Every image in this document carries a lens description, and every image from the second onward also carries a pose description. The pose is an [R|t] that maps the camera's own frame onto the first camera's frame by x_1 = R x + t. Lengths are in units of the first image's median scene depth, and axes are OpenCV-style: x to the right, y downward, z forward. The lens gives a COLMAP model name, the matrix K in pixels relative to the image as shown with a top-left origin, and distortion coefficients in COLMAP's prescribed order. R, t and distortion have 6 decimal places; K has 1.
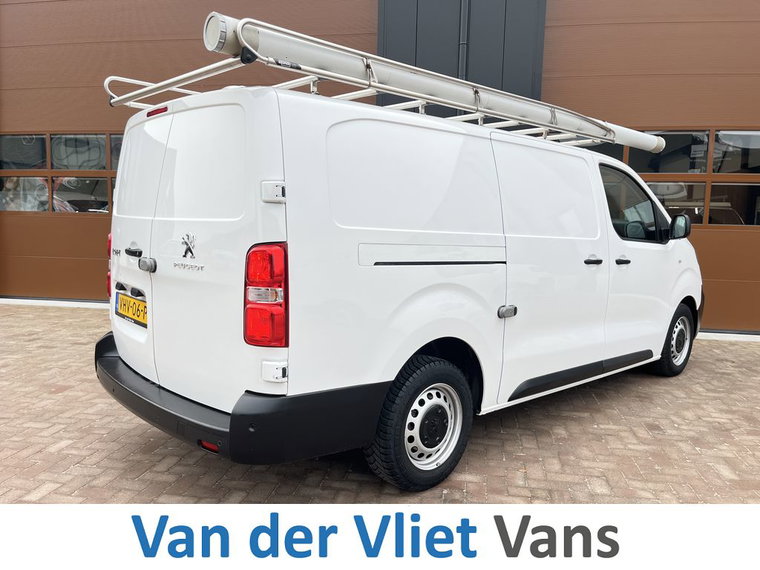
lens RADIAL K [[588.1, 0, 379.7], [0, 588.1, 286.1], [0, 0, 1]] dist [0.039892, -0.049474]
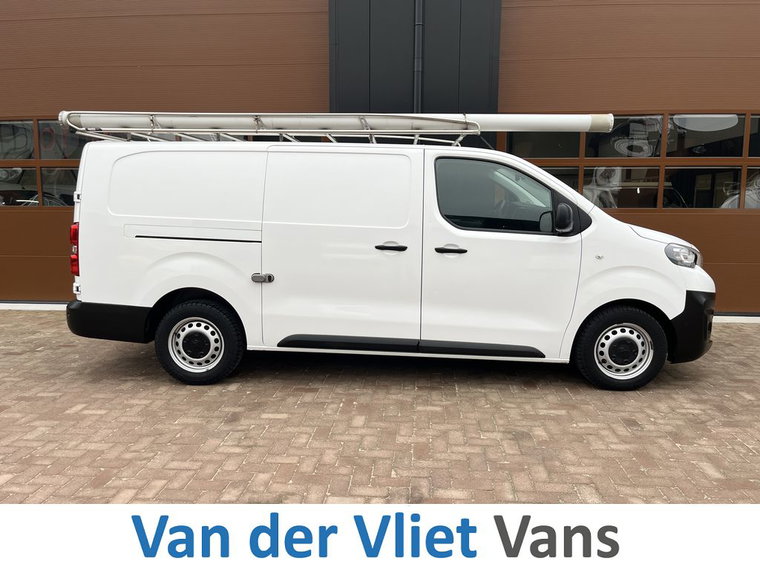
lens RADIAL K [[585.3, 0, 381.2], [0, 585.3, 285.1], [0, 0, 1]] dist [0.067599, -0.104377]
pose [[0.995385, -0.030008, 0.091147, -0.033954], [0.027208, 0.999124, 0.031809, -0.033029], [-0.092022, -0.029182, 0.995329, 0.065894]]
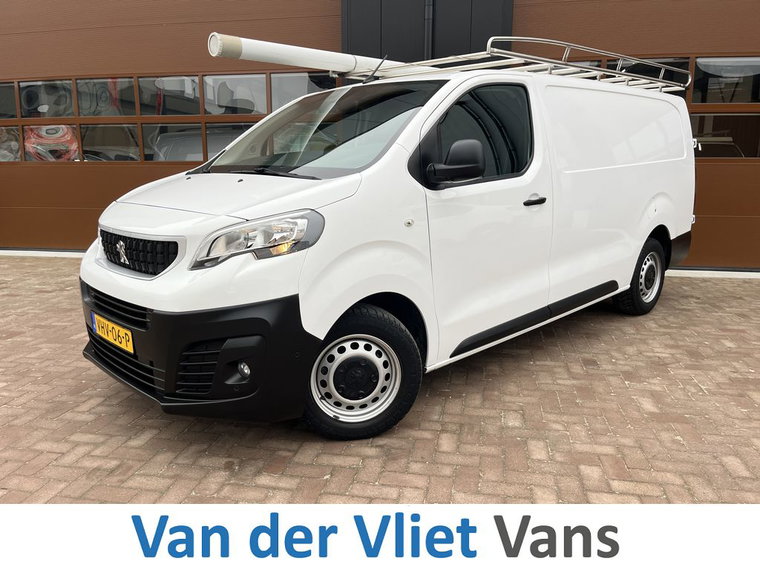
lens RADIAL K [[585.3, 0, 377.3], [0, 585.3, 287.1], [0, 0, 1]] dist [0.067599, -0.104377]
pose [[0.999517, -0.017901, -0.025384, 0.130643], [0.020137, 0.995667, 0.090779, 0.014337], [0.023649, -0.091246, 0.995548, 0.015005]]
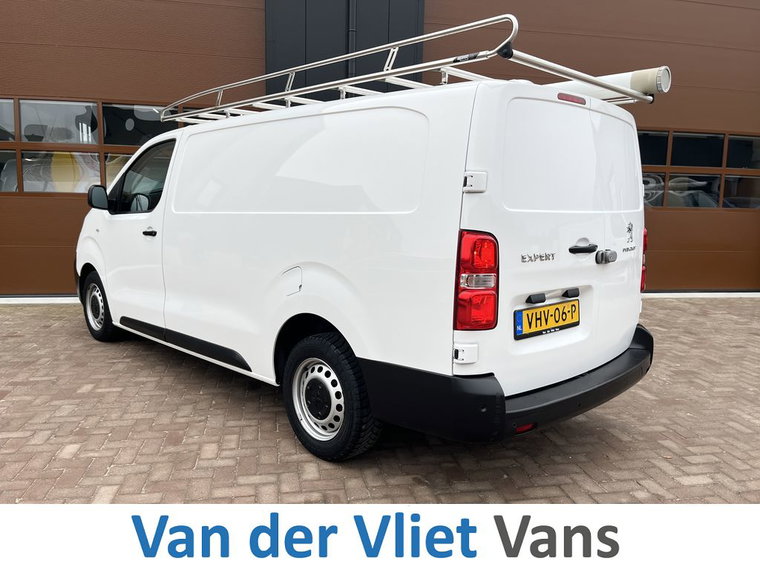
lens RADIAL K [[585.3, 0, 386.8], [0, 585.3, 284.2], [0, 0, 1]] dist [0.067599, -0.104377]
pose [[0.934929, -0.048188, 0.351548, -0.336286], [0.034712, 0.998404, 0.044540, -0.010810], [-0.353133, -0.029439, 0.935110, -0.020498]]
